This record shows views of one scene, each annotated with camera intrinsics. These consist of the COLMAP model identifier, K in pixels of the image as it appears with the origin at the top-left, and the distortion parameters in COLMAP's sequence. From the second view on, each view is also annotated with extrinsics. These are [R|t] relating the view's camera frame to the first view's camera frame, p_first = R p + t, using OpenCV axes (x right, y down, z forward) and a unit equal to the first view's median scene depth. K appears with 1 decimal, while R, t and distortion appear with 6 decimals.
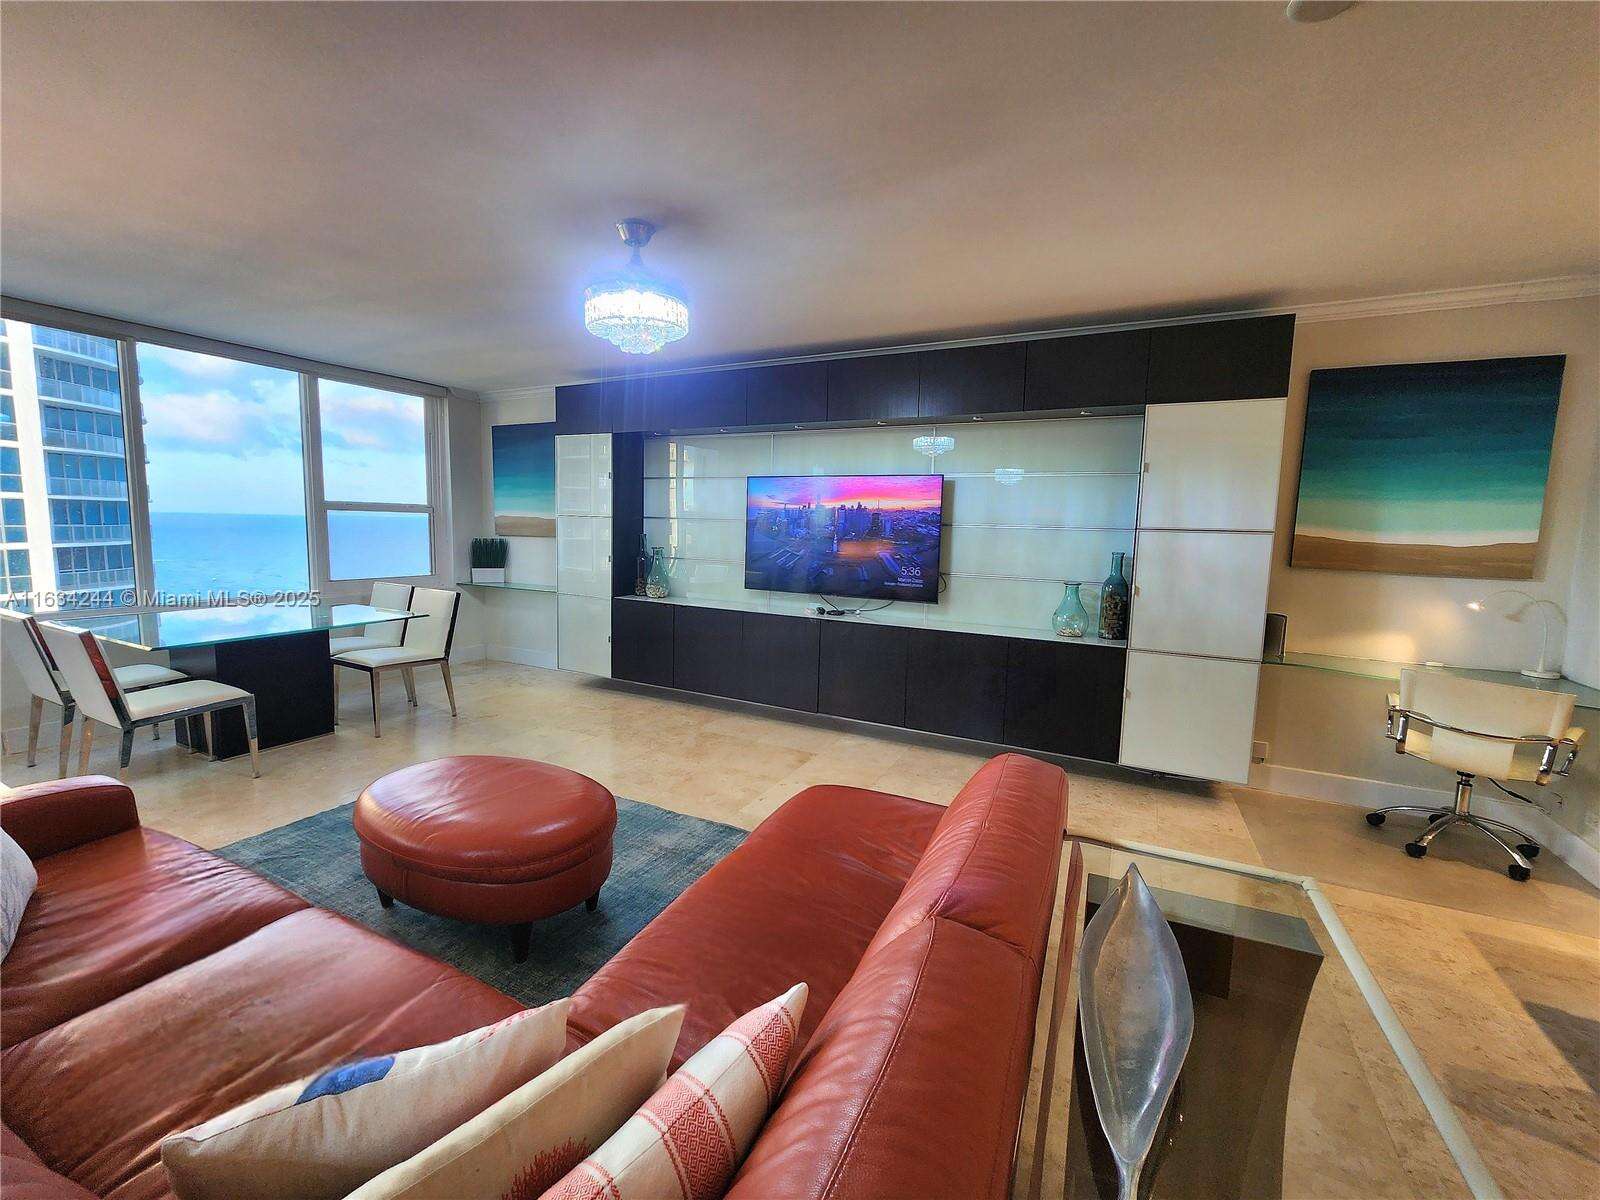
lens RADIAL K [[658.8, 0, 796.2], [0, 658.8, 591.8], [0, 0, 1]] dist [-0.000211, 0.000021]
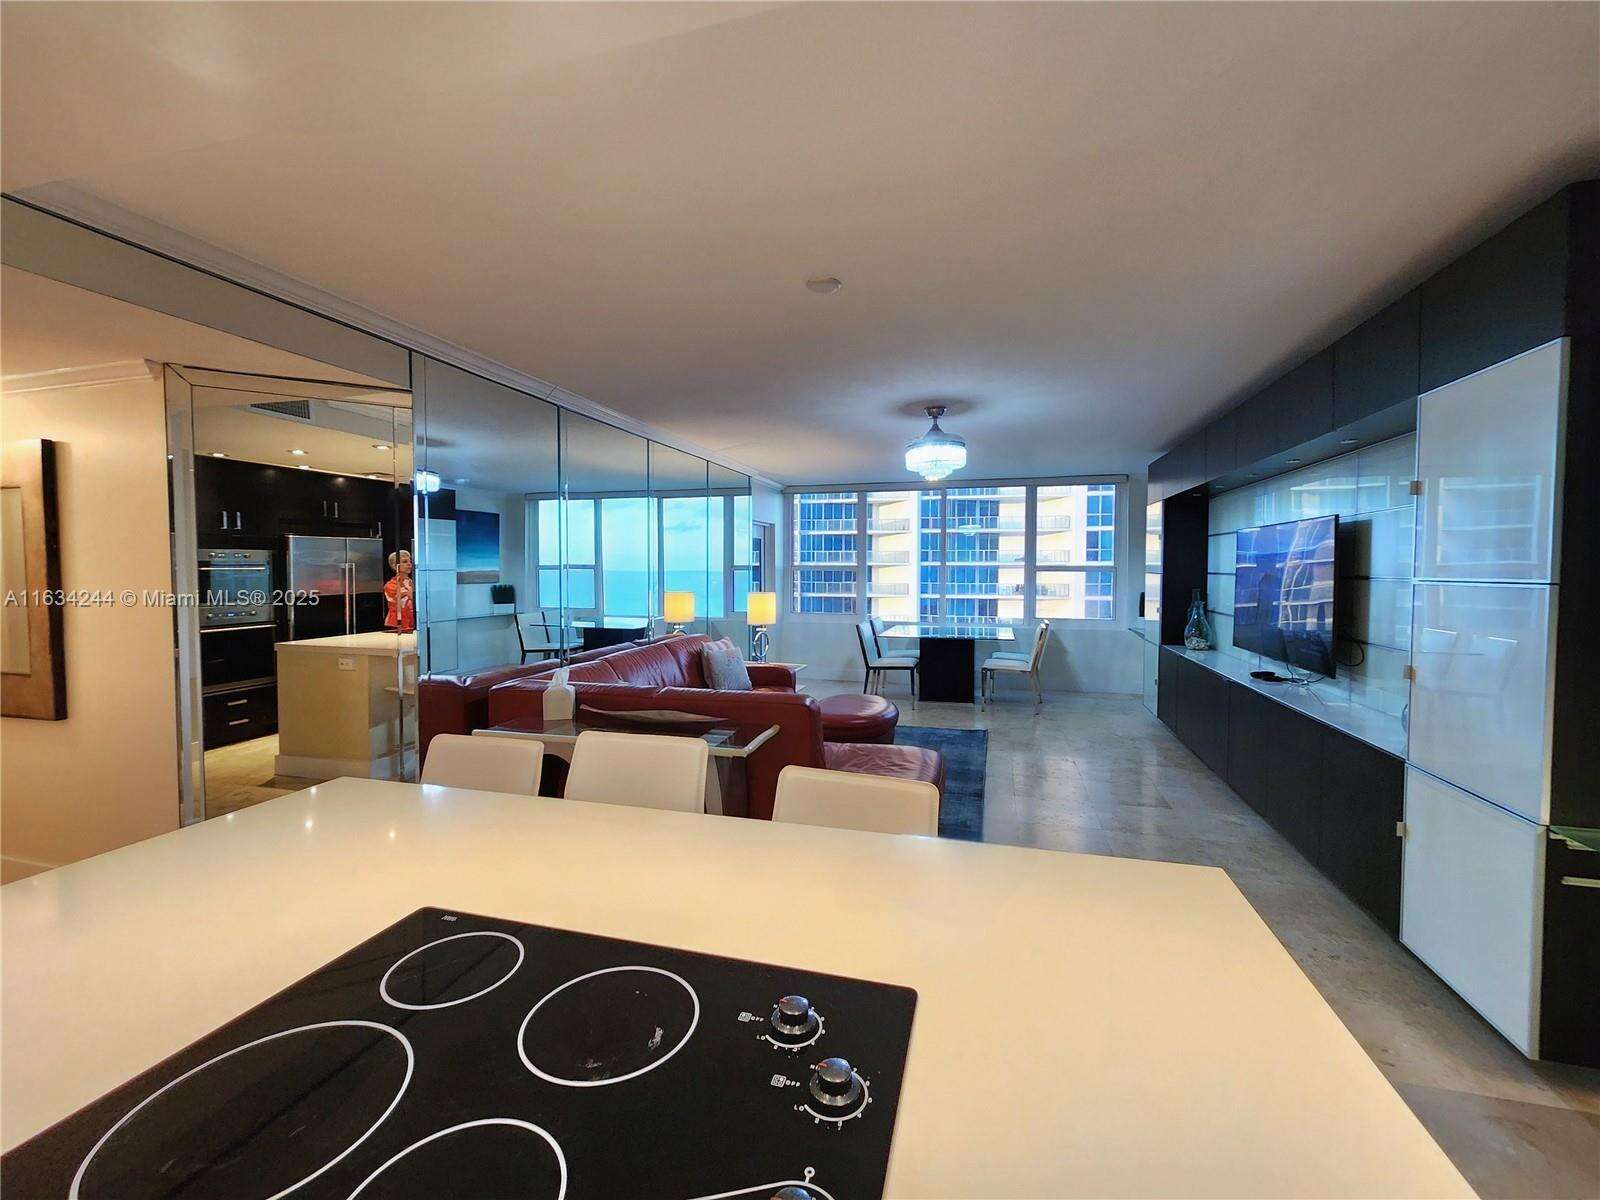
lens RADIAL K [[658.8, 0, 796.2], [0, 658.8, 591.8], [0, 0, 1]] dist [-0.000211, 0.000021]
pose [[0.189669, 0.014604, -0.981740, 0.869305], [-0.105012, 0.994456, -0.005495, -0.013894], [0.976216, 0.104136, 0.190151, 0.217660]]
